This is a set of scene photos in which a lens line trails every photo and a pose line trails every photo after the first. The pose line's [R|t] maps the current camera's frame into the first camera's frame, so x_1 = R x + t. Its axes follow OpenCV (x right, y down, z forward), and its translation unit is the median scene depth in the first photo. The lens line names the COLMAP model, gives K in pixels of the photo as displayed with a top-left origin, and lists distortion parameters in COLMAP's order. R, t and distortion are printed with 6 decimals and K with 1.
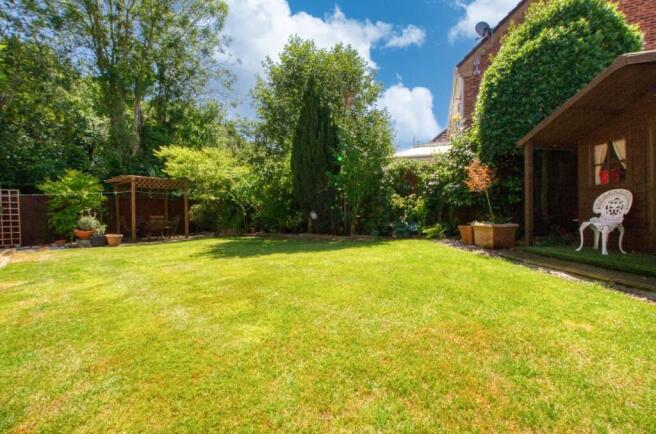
lens RADIAL K [[288.4, 0, 329.8], [0, 288.4, 223.4], [0, 0, 1]] dist [-0.033324, 0.009376]
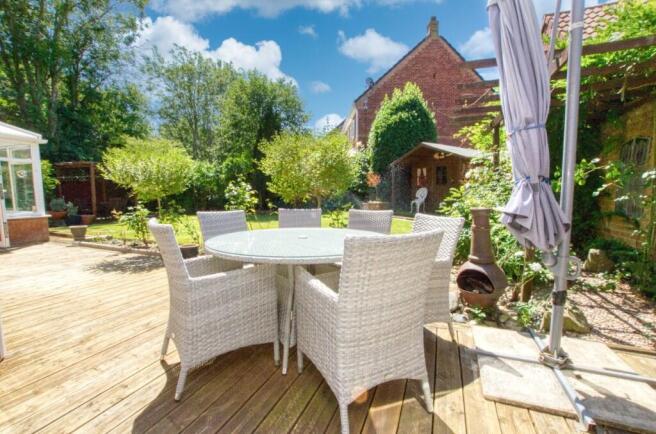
lens RADIAL K [[288.4, 0, 329.8], [0, 288.4, 223.4], [0, 0, 1]] dist [-0.033324, 0.009376]
pose [[0.923920, -0.028927, 0.381490, -0.600930], [0.009617, 0.998578, 0.052427, 0.042809], [-0.382464, -0.044770, 0.922885, -0.862797]]
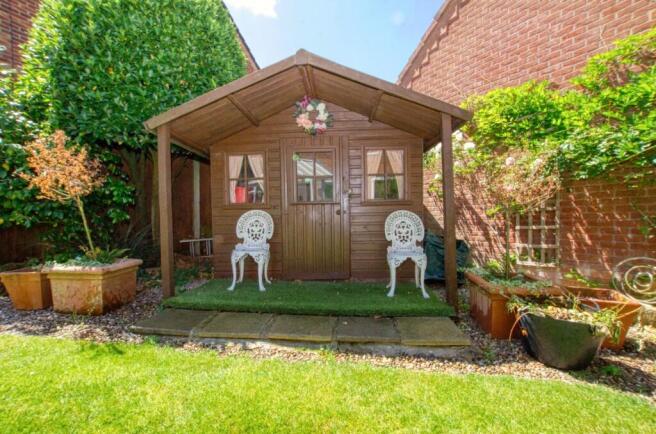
lens RADIAL K [[288.4, 0, 329.8], [0, 288.4, 223.4], [0, 0, 1]] dist [-0.033324, 0.009376]
pose [[0.208570, -0.001831, 0.978006, 0.157411], [0.039893, 0.999182, -0.006637, -0.052874], [-0.977193, 0.040400, 0.208473, 0.481341]]
